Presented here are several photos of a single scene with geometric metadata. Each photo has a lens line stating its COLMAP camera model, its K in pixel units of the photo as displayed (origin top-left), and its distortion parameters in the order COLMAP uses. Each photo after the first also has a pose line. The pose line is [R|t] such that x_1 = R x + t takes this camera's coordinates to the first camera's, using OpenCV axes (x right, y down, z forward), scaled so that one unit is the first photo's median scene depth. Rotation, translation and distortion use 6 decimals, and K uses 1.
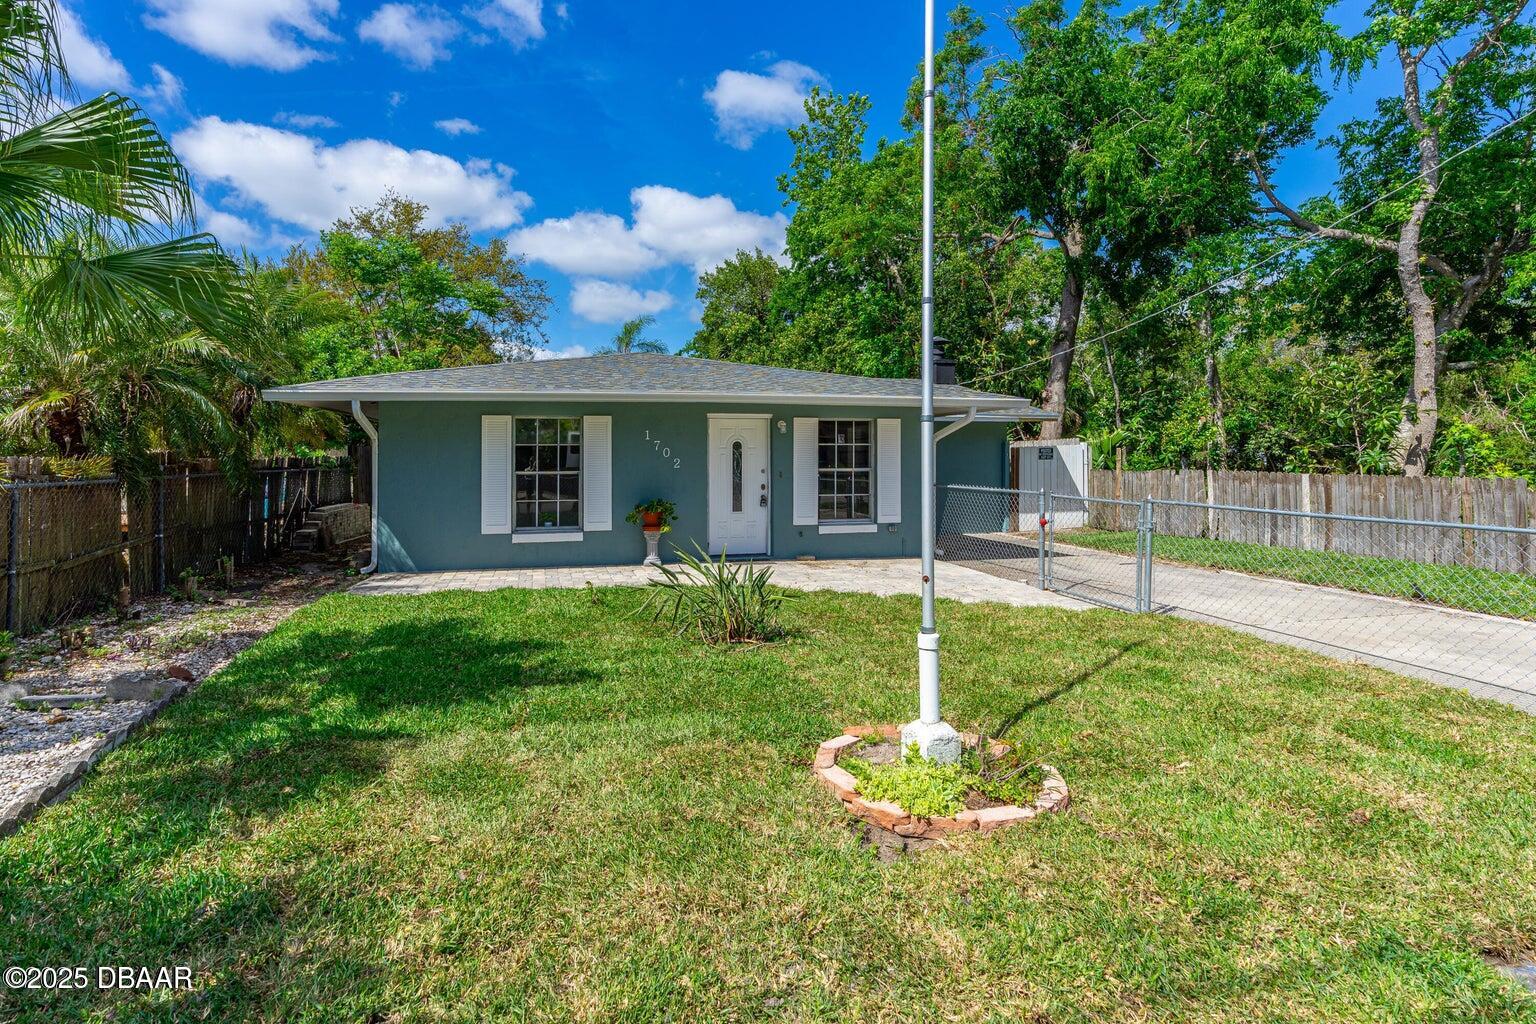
lens RADIAL K [[748.6, 0, 734.0], [0, 748.6, 450.0], [0, 0, 1]] dist [-0.003380, -0.001215]
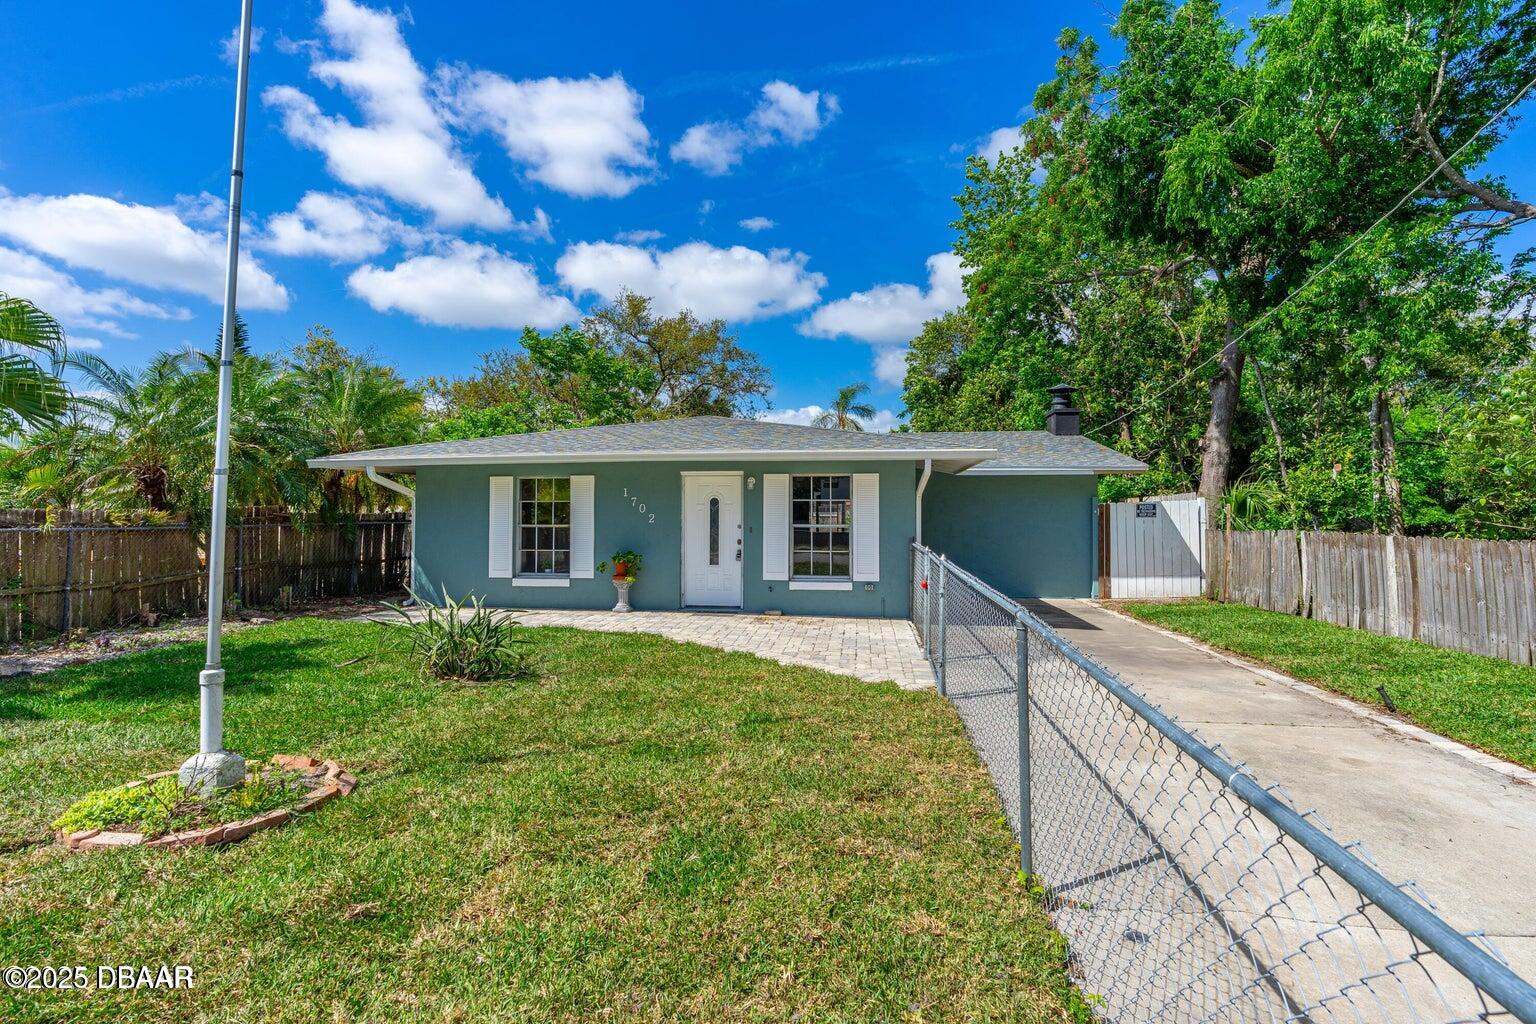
lens RADIAL K [[704.7, 0, 767.4], [0, 704.7, 517.1], [0, 0, 1]] dist [-0.007838, -0.000111]
pose [[0.932962, 0.003380, -0.359960, 0.425253], [0.001248, 0.999920, 0.012622, 0.002799], [0.359974, -0.012225, 0.932882, 0.106850]]
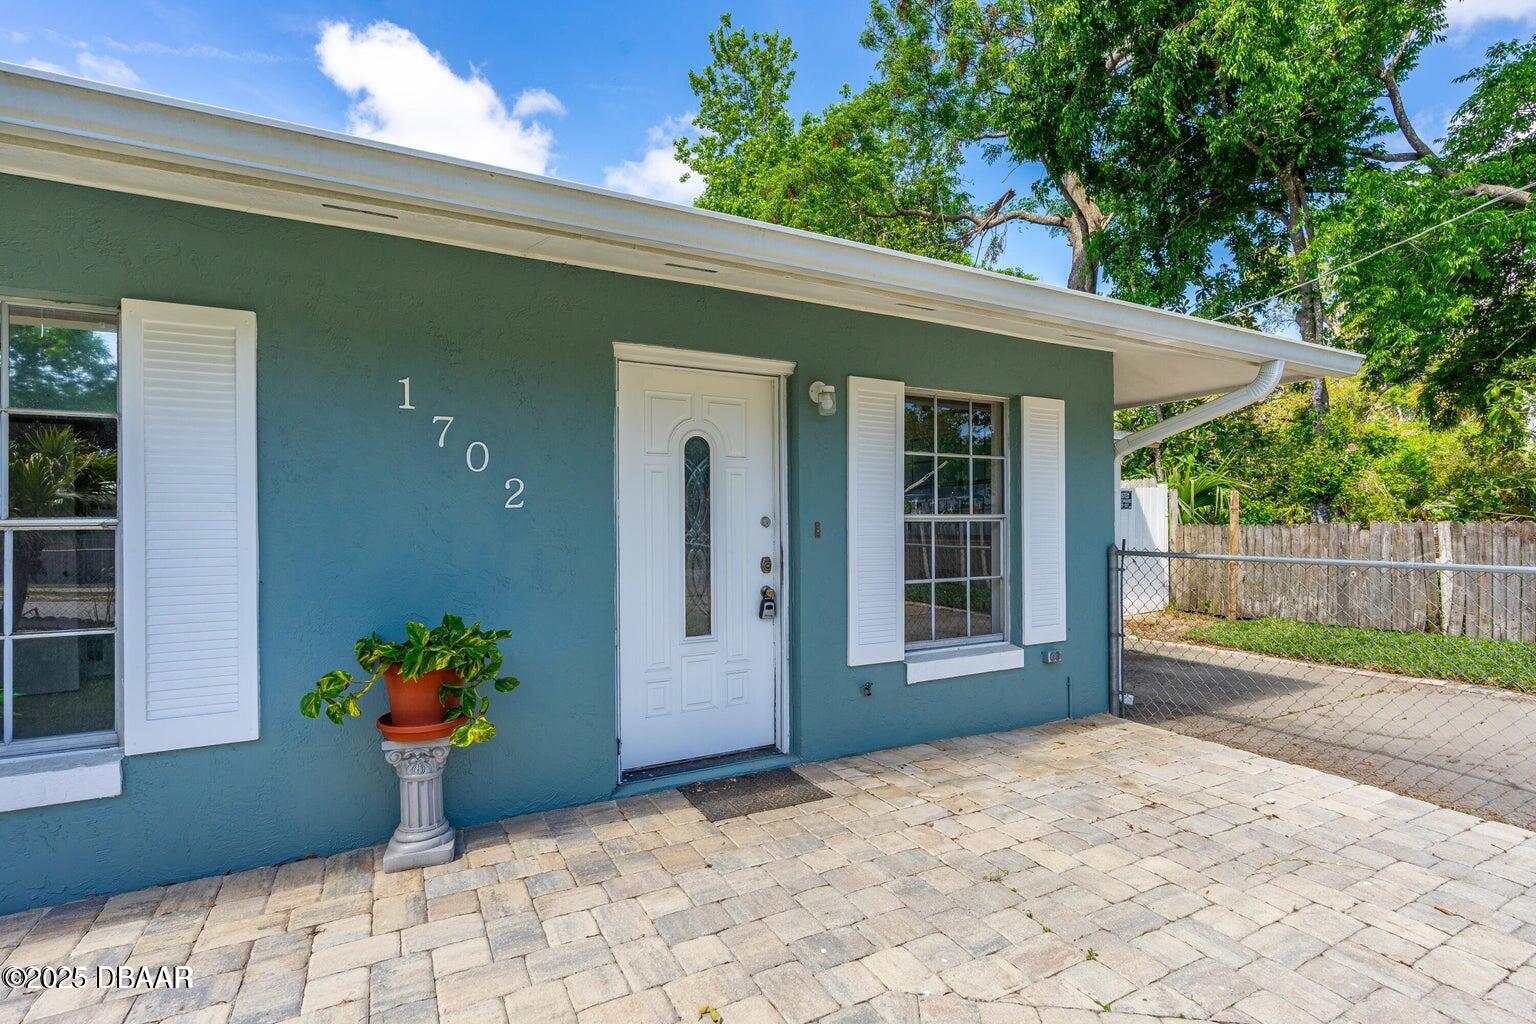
lens RADIAL K [[704.7, 0, 766.9], [0, 704.7, 514.9], [0, 0, 1]] dist [-0.007838, -0.000111]
pose [[0.970750, -0.000644, 0.240093, -0.043631], [0.001237, 0.999997, -0.002317, 0.025831], [-0.240090, 0.002546, 0.970747, 0.664703]]
